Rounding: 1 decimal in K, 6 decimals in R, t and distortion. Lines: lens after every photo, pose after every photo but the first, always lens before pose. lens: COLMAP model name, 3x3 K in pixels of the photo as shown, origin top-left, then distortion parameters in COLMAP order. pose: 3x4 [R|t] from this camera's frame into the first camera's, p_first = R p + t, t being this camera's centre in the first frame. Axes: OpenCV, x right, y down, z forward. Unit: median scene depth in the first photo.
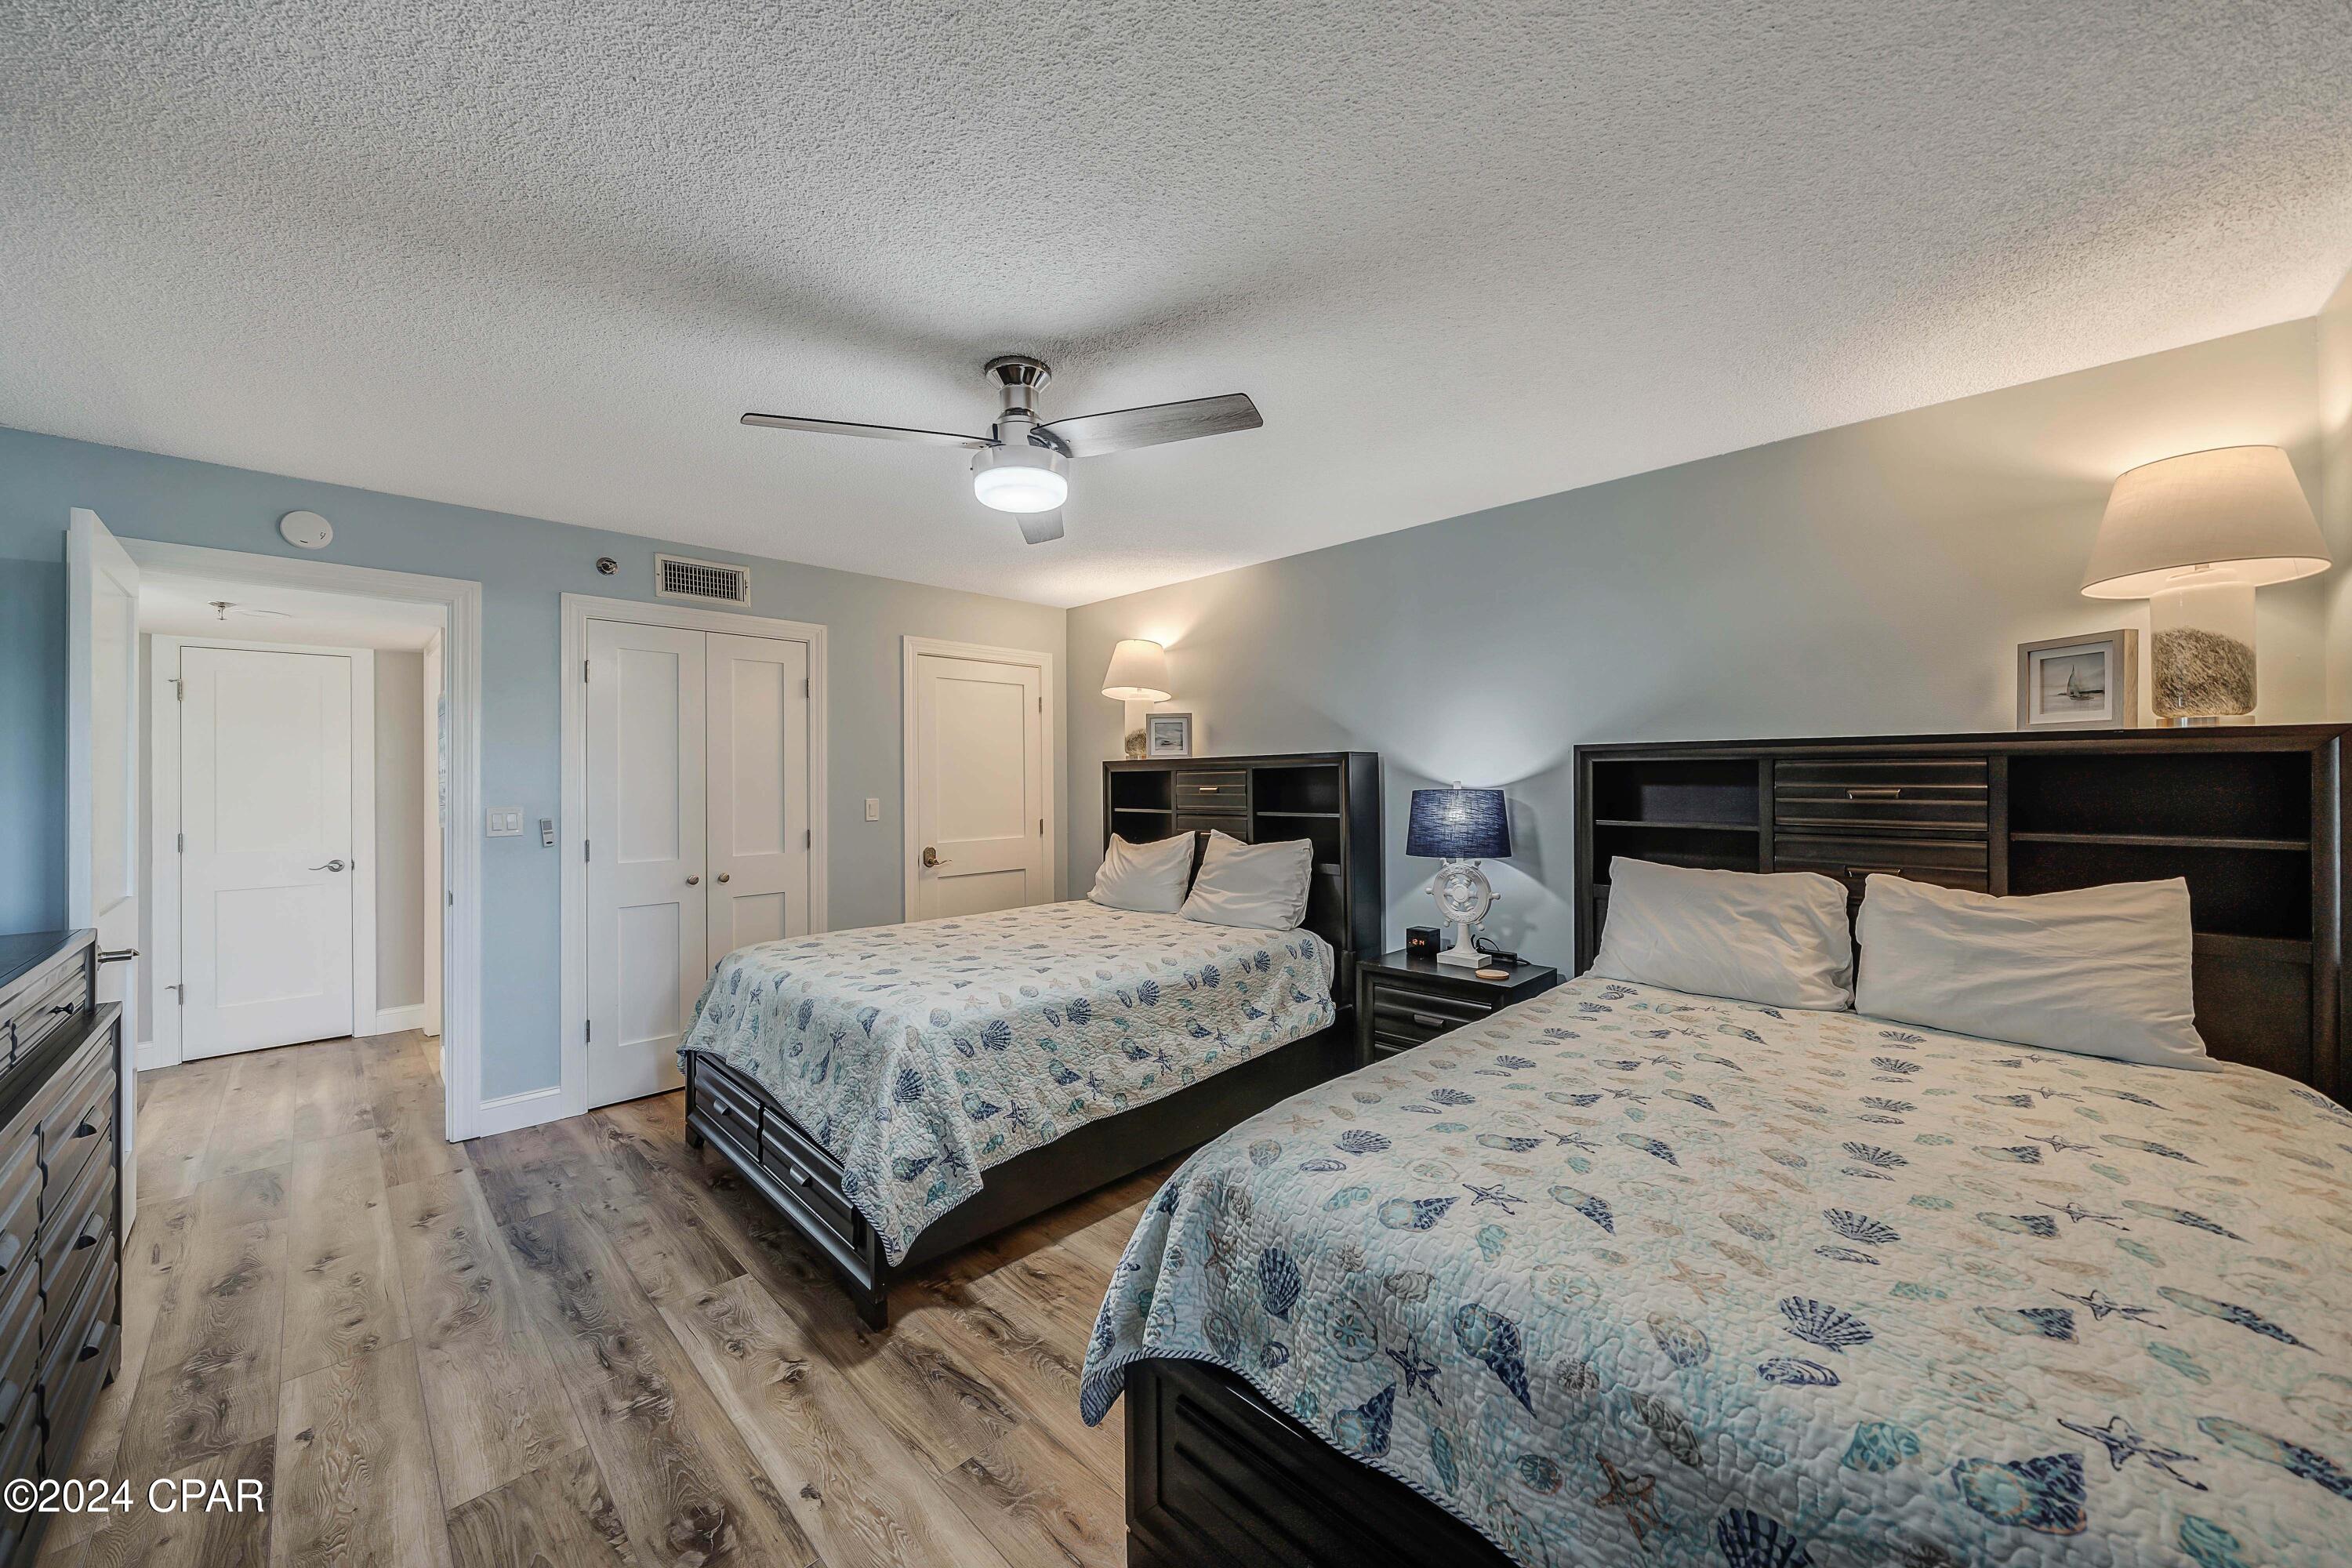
lens RADIAL K [[869.4, 0, 1166.8], [0, 869.4, 772.4], [0, 0, 1]] dist [-0.000662, -0.000105]
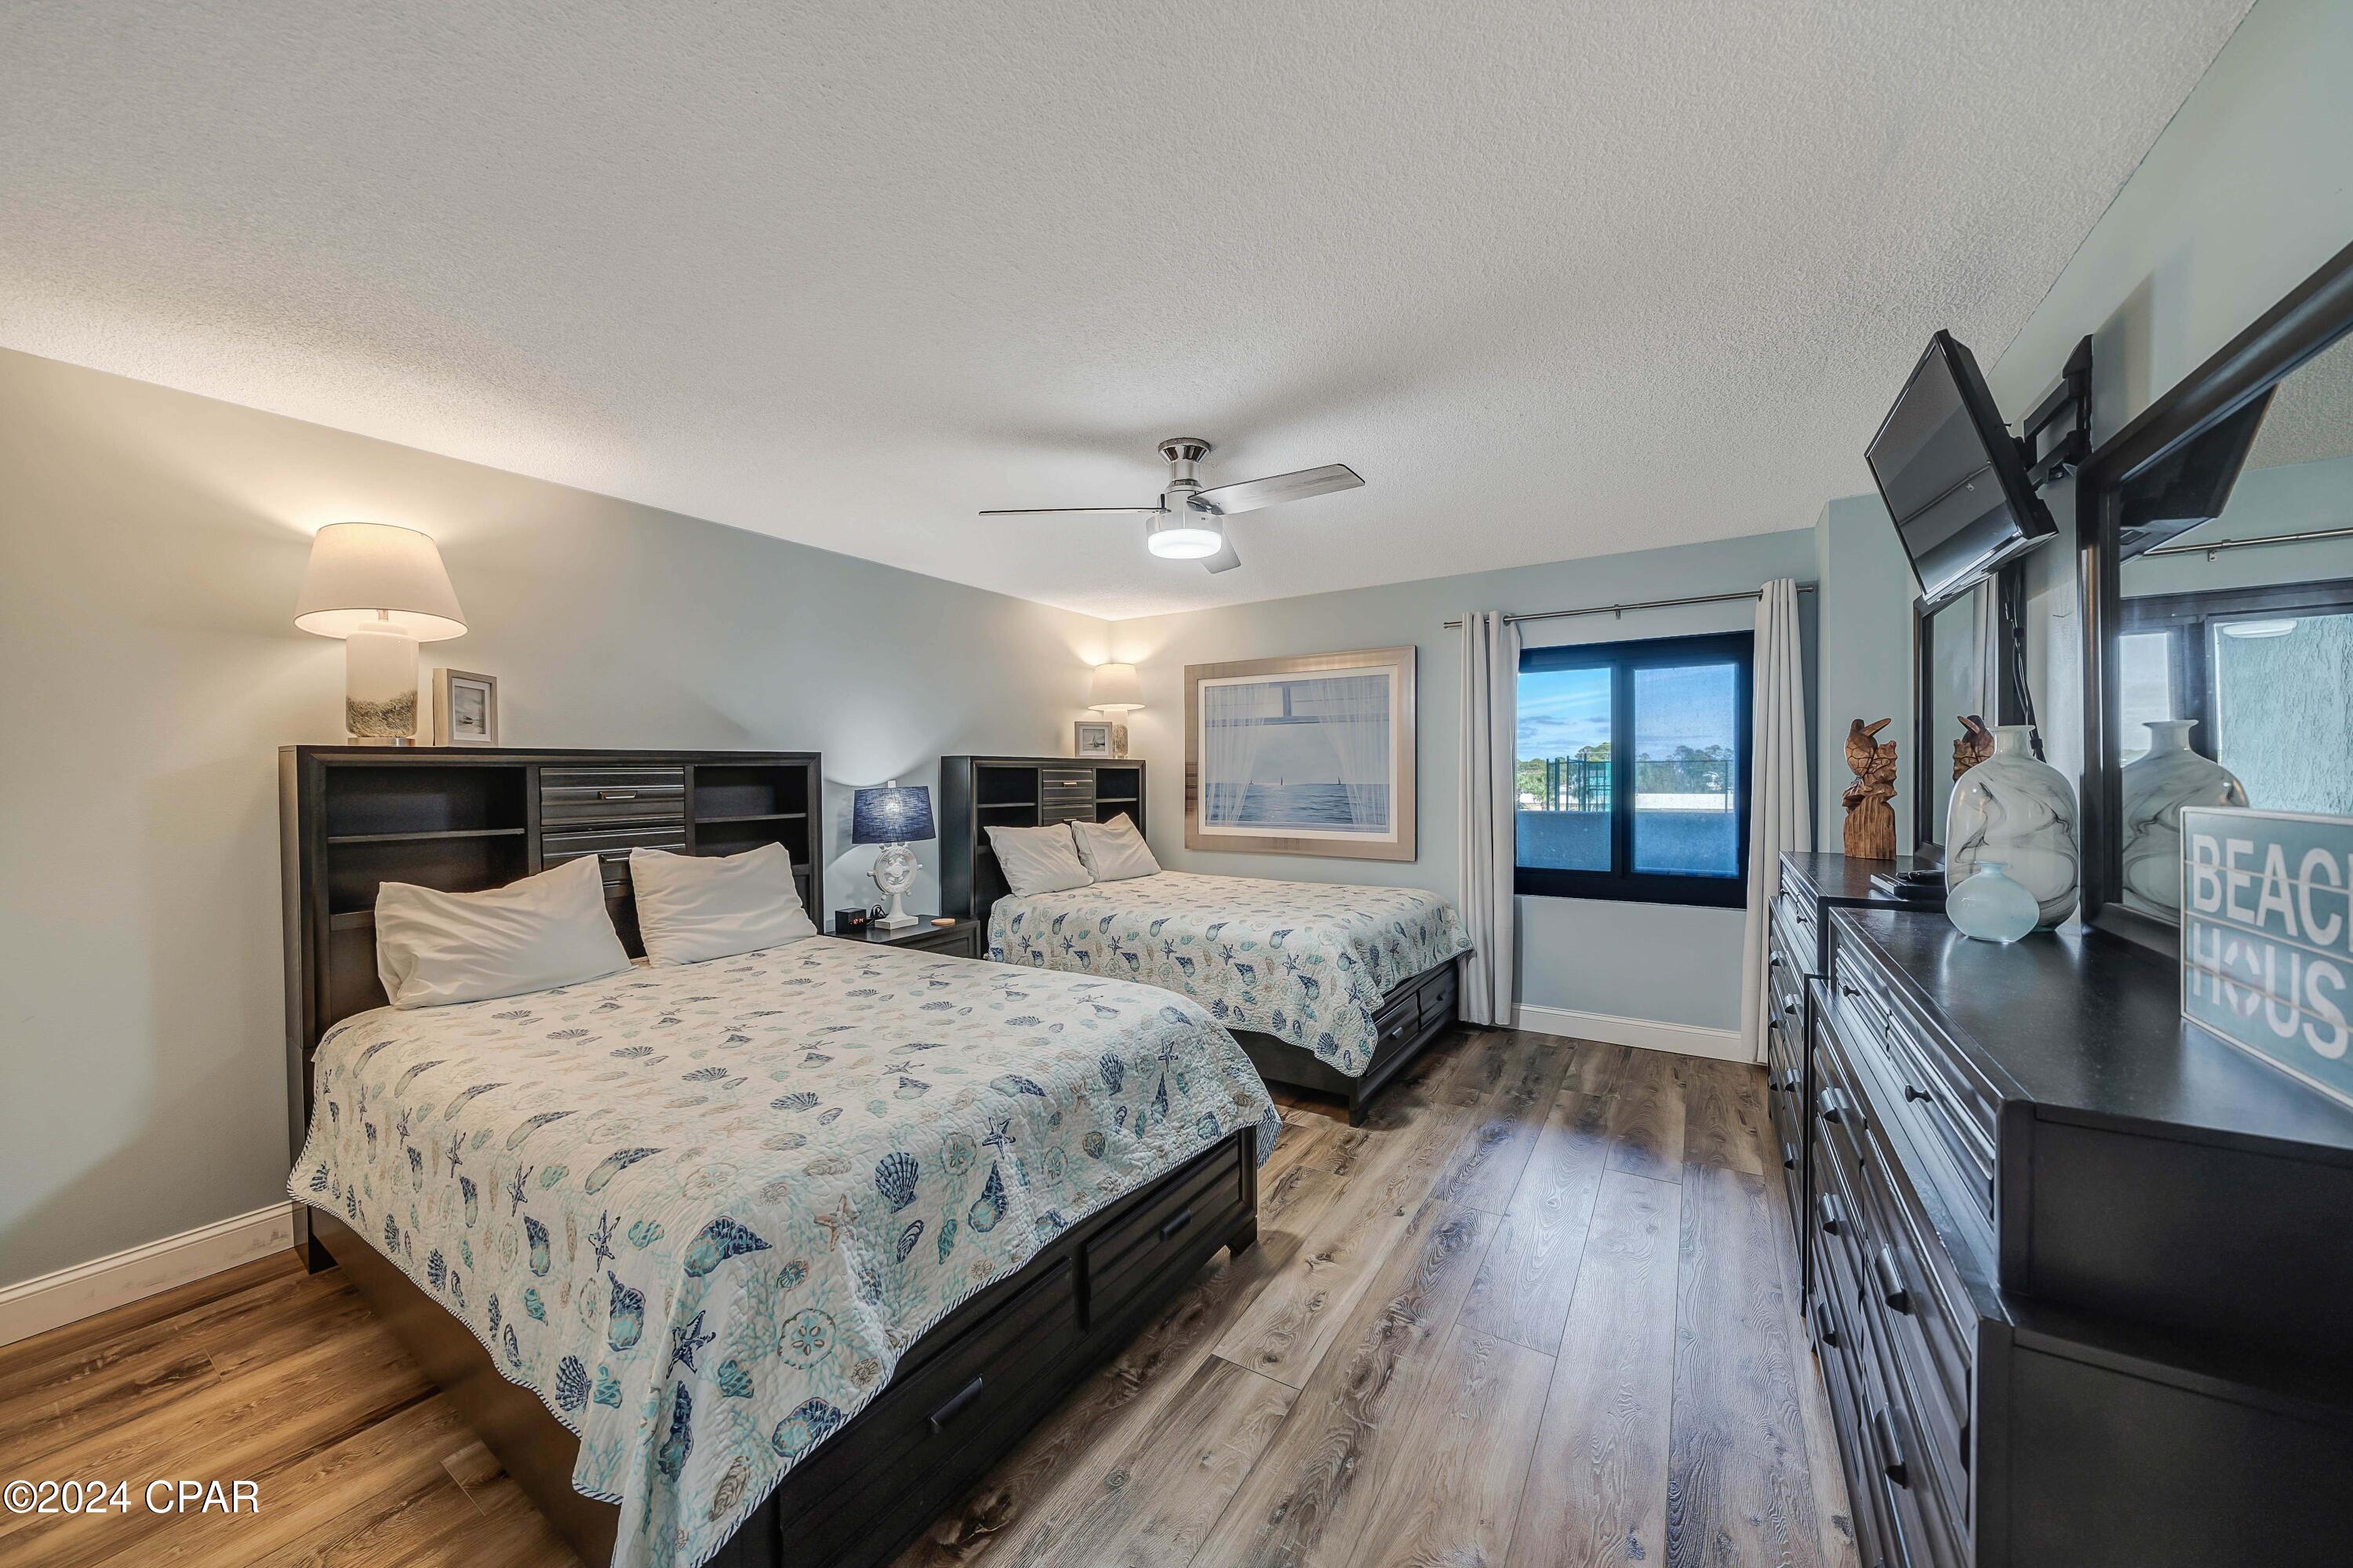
lens RADIAL K [[830.5, 0, 1167.0], [0, 830.5, 782.4], [0, 0, 1]] dist [-0.001941, -0.000326]
pose [[-0.219031, 0.000193, 0.975718, -1.332469], [0.002039, 0.999998, 0.000260, 0.019286], [-0.975716, 0.002046, -0.219031, 1.286172]]
